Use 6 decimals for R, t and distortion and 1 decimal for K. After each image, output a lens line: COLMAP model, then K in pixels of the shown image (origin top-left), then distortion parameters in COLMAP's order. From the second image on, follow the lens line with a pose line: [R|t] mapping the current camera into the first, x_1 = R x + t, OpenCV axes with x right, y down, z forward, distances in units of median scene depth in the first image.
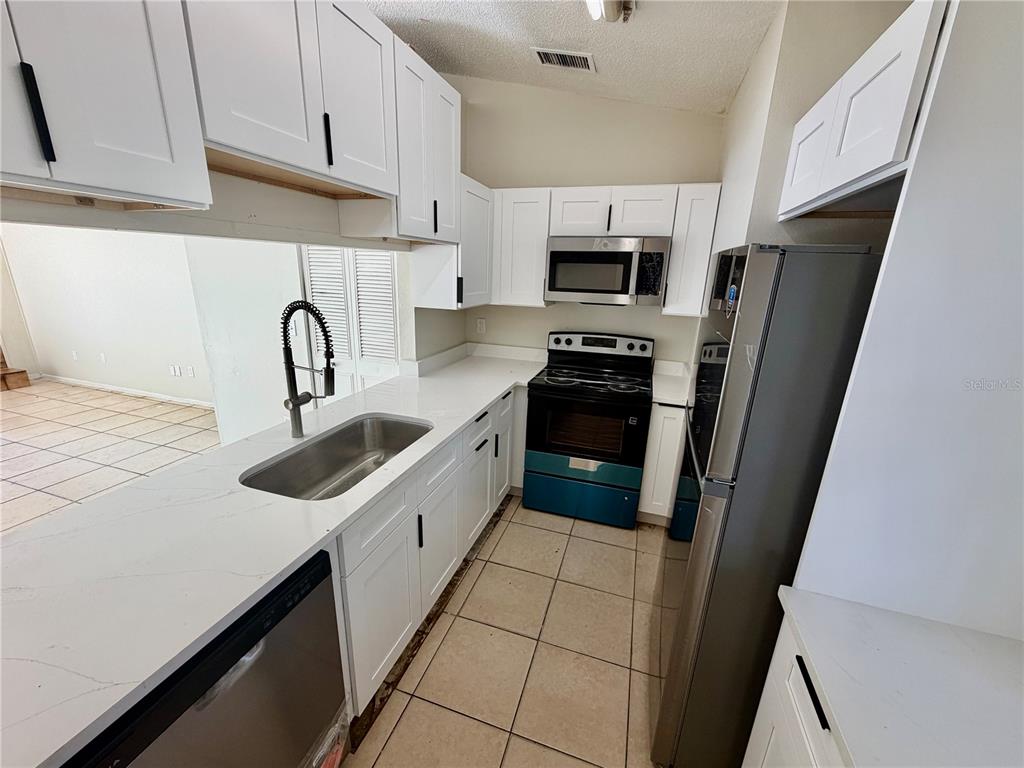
lens RADIAL K [[408.2, 0, 508.9], [0, 408.2, 382.2], [0, 0, 1]] dist [0.002473, -0.000016]
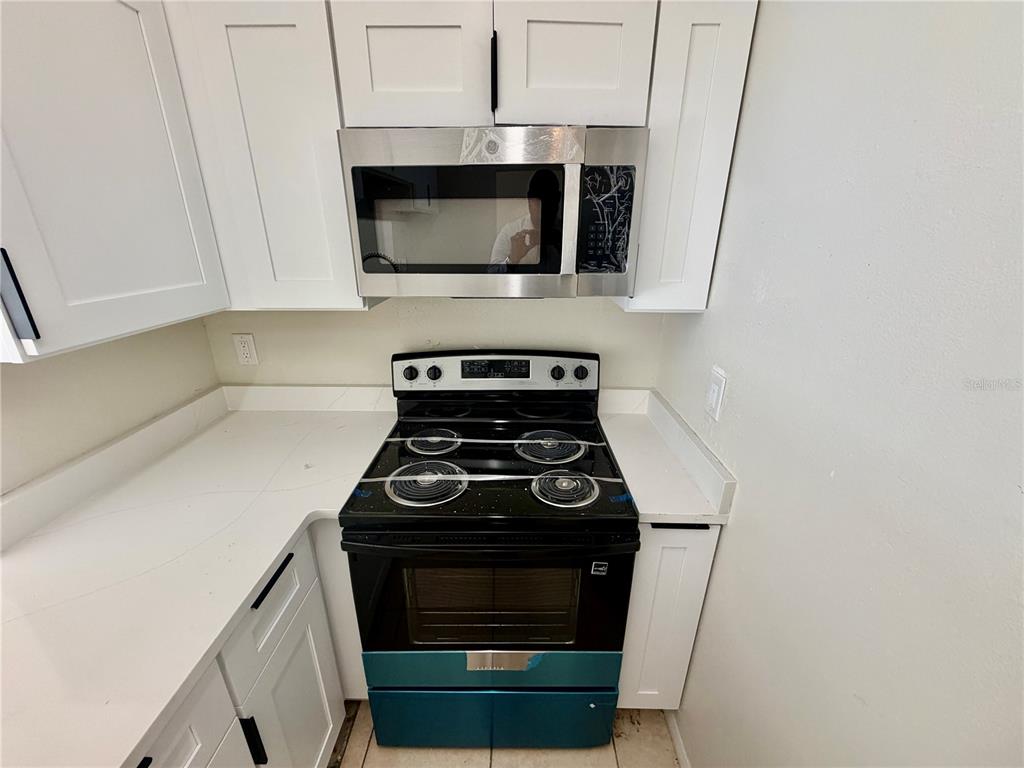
lens RADIAL K [[408.2, 0, 510.4], [0, 408.2, 383.5], [0, 0, 1]] dist [0.002473, -0.000016]
pose [[0.952452, -0.131814, 0.274699, 0.106844], [0.106579, 0.988754, 0.104915, -0.140203], [-0.285439, -0.070649, 0.955789, 0.557241]]
